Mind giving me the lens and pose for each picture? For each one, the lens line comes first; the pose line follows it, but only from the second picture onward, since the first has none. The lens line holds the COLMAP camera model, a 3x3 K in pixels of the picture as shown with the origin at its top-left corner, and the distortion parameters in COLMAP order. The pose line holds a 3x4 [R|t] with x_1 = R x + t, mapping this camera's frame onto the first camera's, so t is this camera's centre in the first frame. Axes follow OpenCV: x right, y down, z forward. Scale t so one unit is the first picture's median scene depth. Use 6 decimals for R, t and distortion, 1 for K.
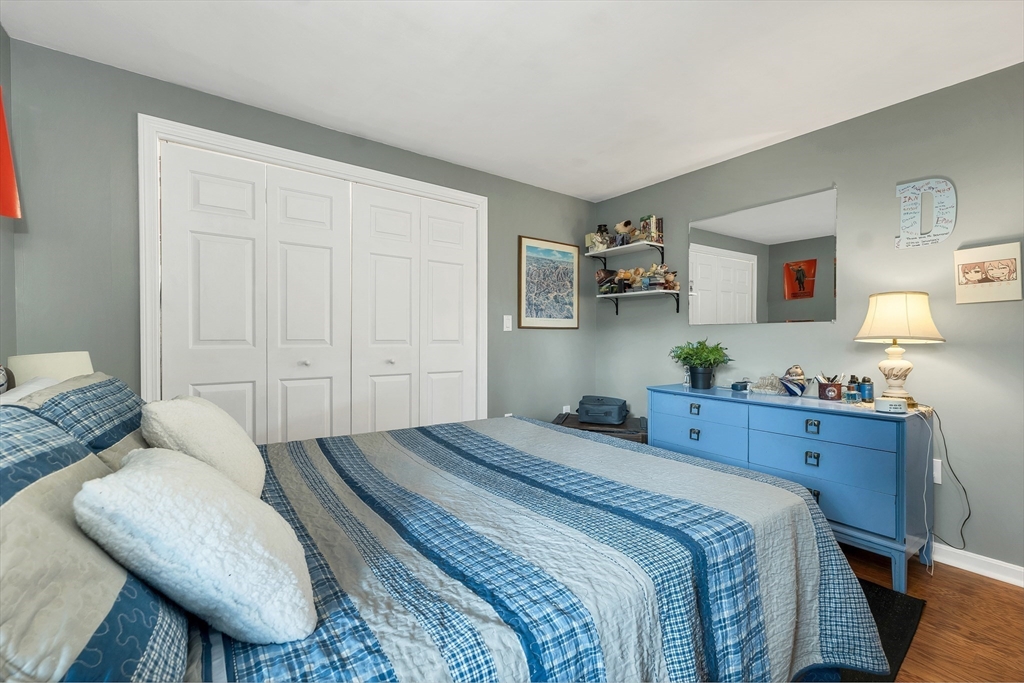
lens RADIAL K [[437.6, 0, 508.7], [0, 437.6, 338.4], [0, 0, 1]] dist [0.014142, -0.001222]
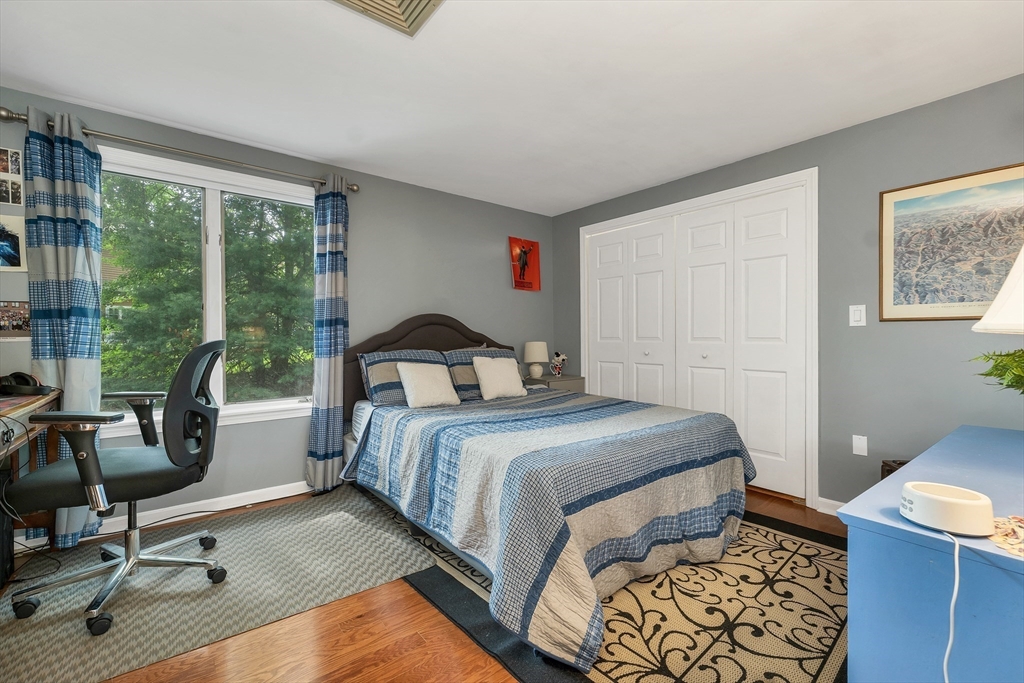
lens RADIAL K [[437.6, 0, 513.9], [0, 437.6, 340.7], [0, 0, 1]] dist [0.014142, -0.001222]
pose [[0.057483, 0.006097, -0.998328, 0.699172], [0.000337, 0.999981, 0.006127, 0.003680], [0.998346, -0.000689, 0.057480, 0.349358]]
